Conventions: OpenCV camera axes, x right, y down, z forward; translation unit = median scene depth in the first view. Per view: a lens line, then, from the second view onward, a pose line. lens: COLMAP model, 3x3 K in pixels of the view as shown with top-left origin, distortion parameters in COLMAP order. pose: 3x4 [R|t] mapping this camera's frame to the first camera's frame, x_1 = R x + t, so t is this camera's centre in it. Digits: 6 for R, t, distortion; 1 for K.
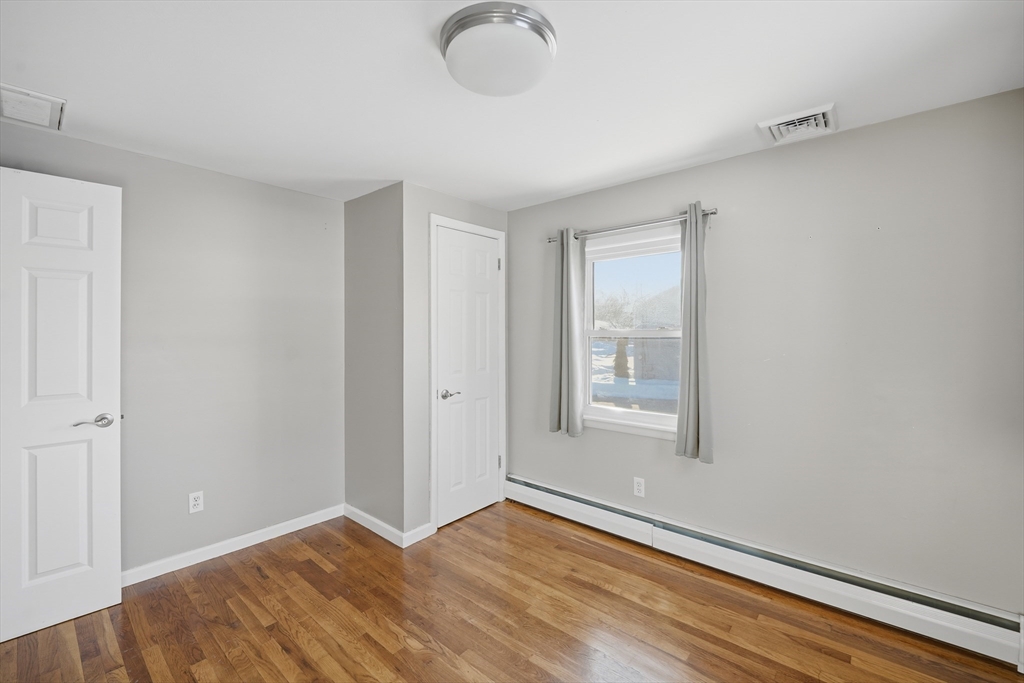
lens RADIAL K [[426.6, 0, 513.1], [0, 426.6, 330.6], [0, 0, 1]] dist [-0.000401, -0.006032]
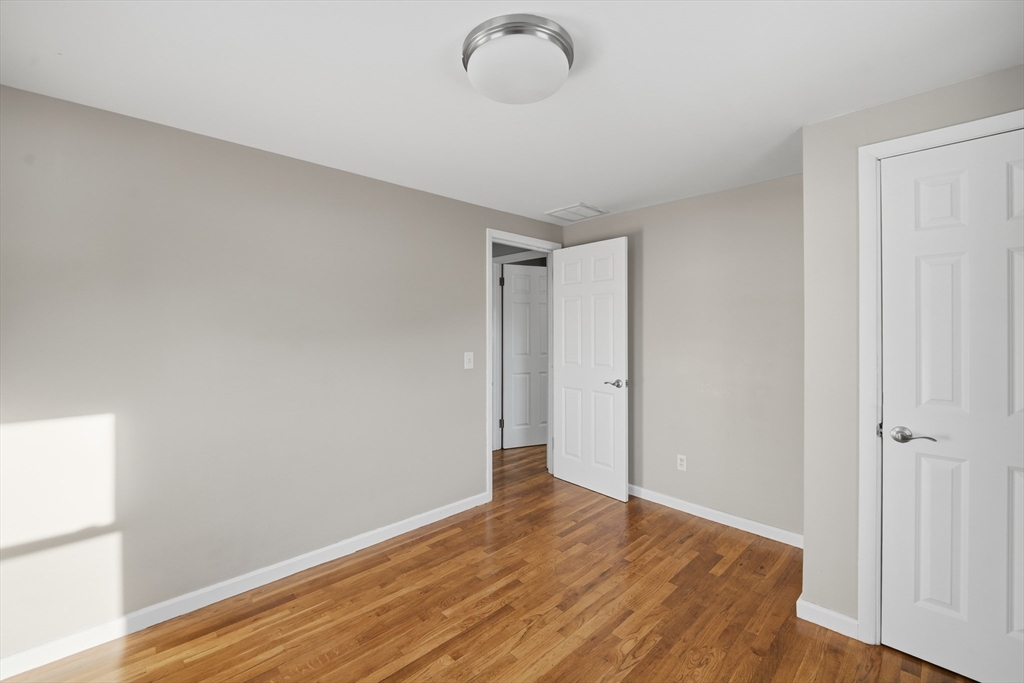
lens RADIAL K [[426.6, 0, 513.1], [0, 426.6, 330.6], [0, 0, 1]] dist [-0.000401, -0.006032]
pose [[-0.083787, 0.007578, -0.996455, 0.635829], [0.003510, 0.999967, 0.007309, -0.004135], [0.996478, -0.002885, -0.083811, 0.676382]]
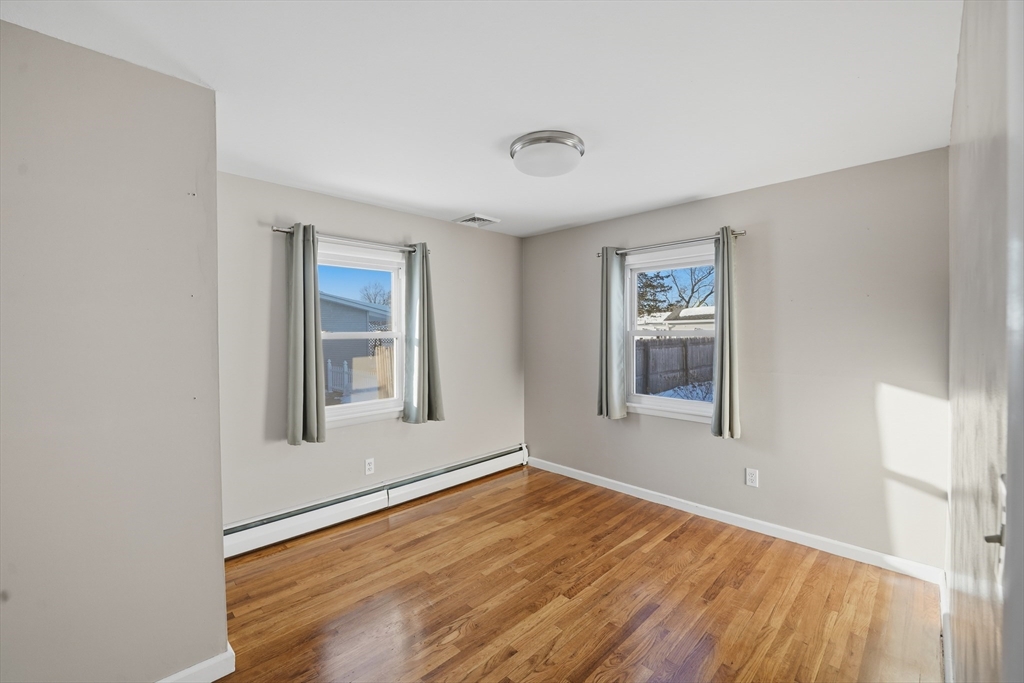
lens RADIAL K [[422.4, 0, 507.9], [0, 422.4, 330.8], [0, 0, 1]] dist [-0.008621, -0.000470]
pose [[0.079629, 0.007527, 0.996796, -1.021782], [-0.000764, 0.999972, -0.007490, 0.002748], [-0.996824, -0.000165, 0.079633, 0.645706]]
